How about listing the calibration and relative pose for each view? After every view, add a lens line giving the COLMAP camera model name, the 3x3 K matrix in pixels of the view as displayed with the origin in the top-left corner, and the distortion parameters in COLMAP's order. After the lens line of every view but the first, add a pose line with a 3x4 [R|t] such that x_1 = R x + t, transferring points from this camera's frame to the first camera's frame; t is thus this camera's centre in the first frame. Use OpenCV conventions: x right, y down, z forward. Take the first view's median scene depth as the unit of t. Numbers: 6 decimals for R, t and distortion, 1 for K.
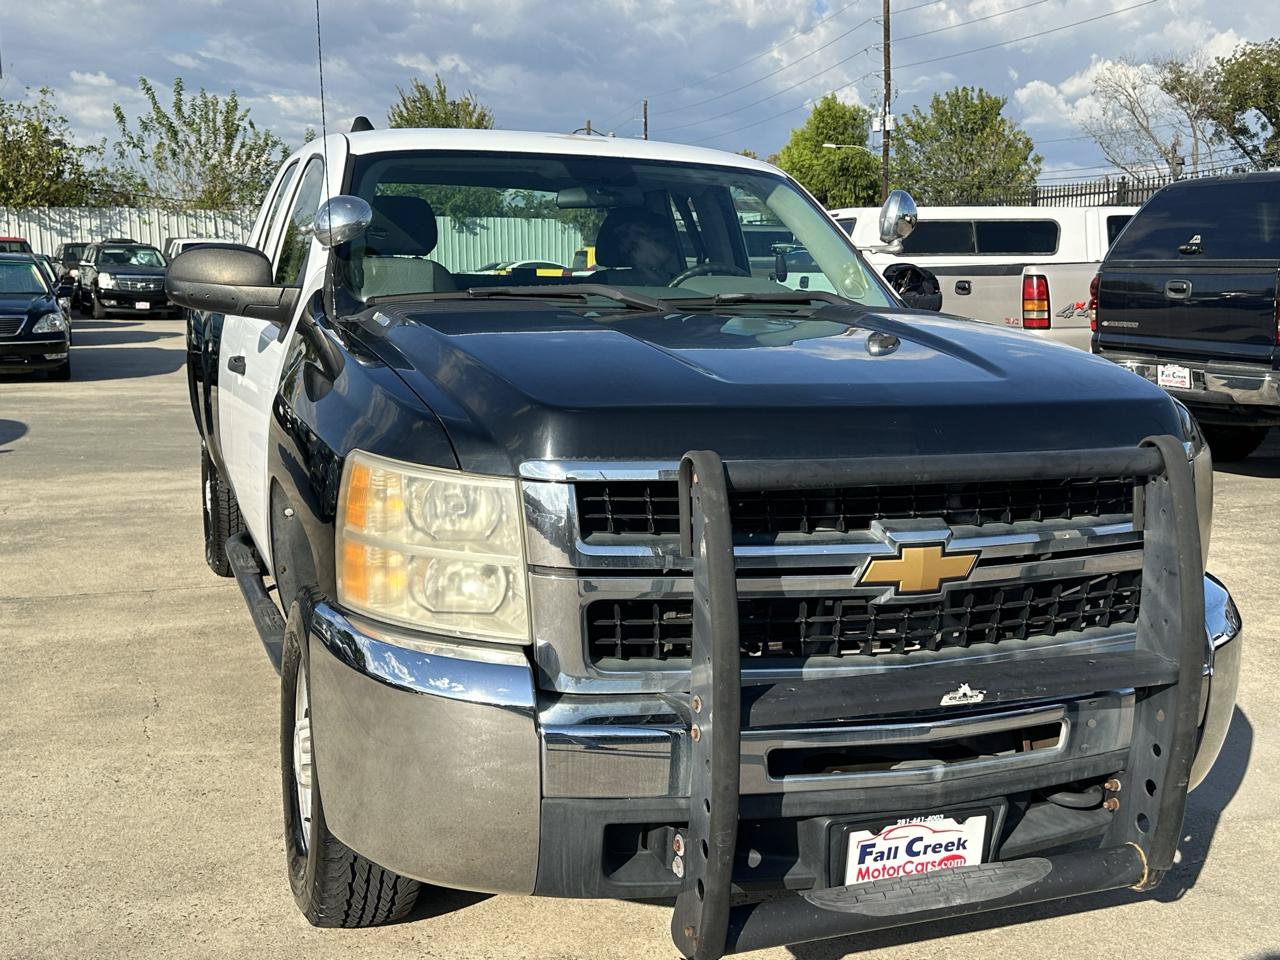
lens RADIAL K [[1362.7, 0, 651.9], [0, 1362.7, 493.3], [0, 0, 1]] dist [0.075521, 0.000000]
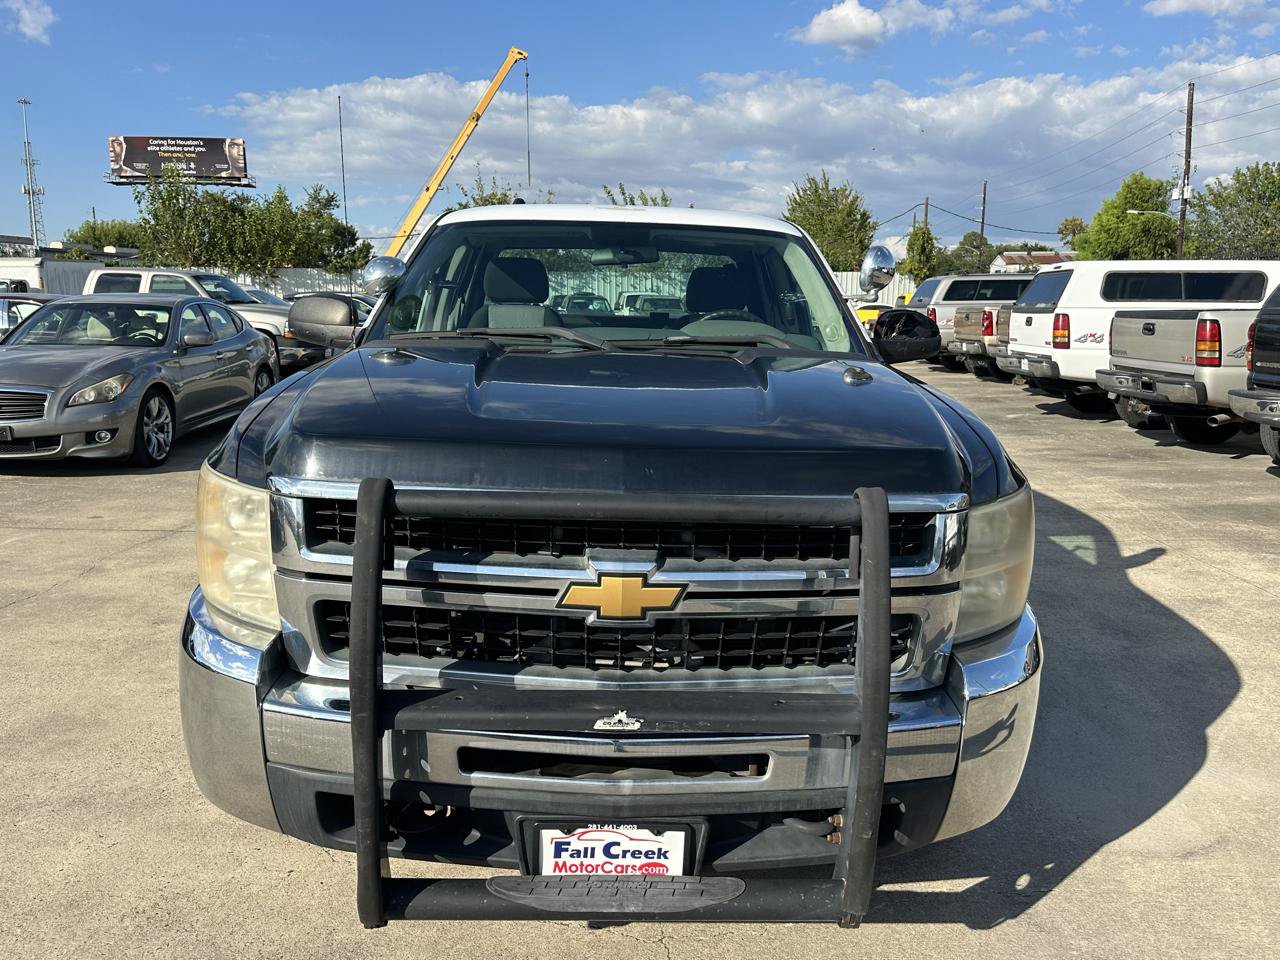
lens RADIAL K [[992.1, 0, 643.1], [0, 992.1, 476.8], [0, 0, 1]] dist [0.013987, -0.016815]
pose [[0.944065, 0.058204, -0.324584, 0.446304], [-0.057103, 0.998285, 0.012925, -0.048289], [0.324779, 0.006333, 0.945769, 0.259211]]
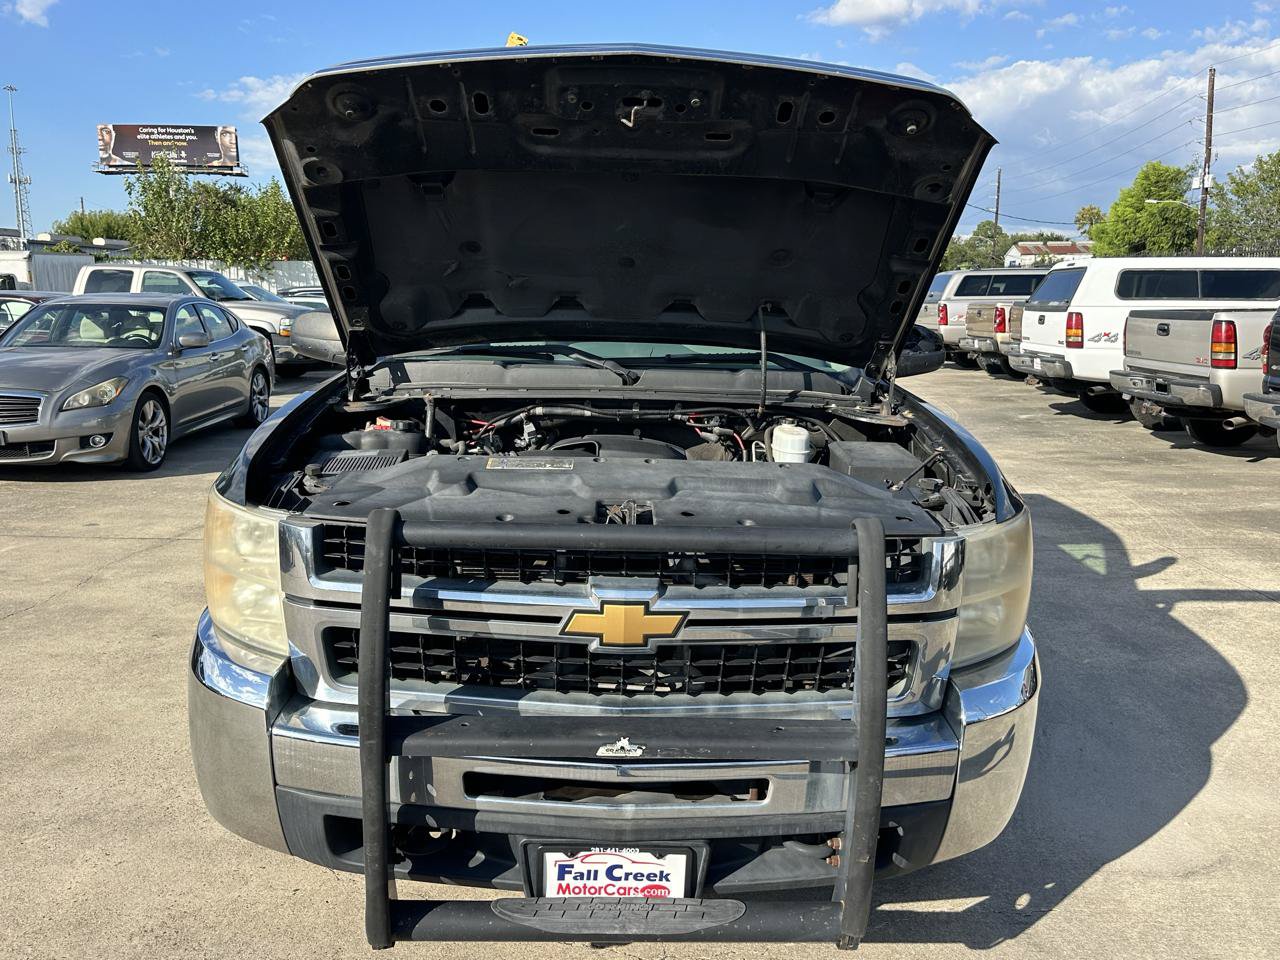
lens RADIAL K [[1023.5, 0, 642.5], [0, 1023.5, 473.1], [0, 0, 1]] dist [0.009832, -0.011773]
pose [[0.942731, 0.057531, -0.328556, 0.458783], [-0.056523, 0.998321, 0.012627, -0.074481], [0.328731, 0.006668, 0.944400, 0.222822]]
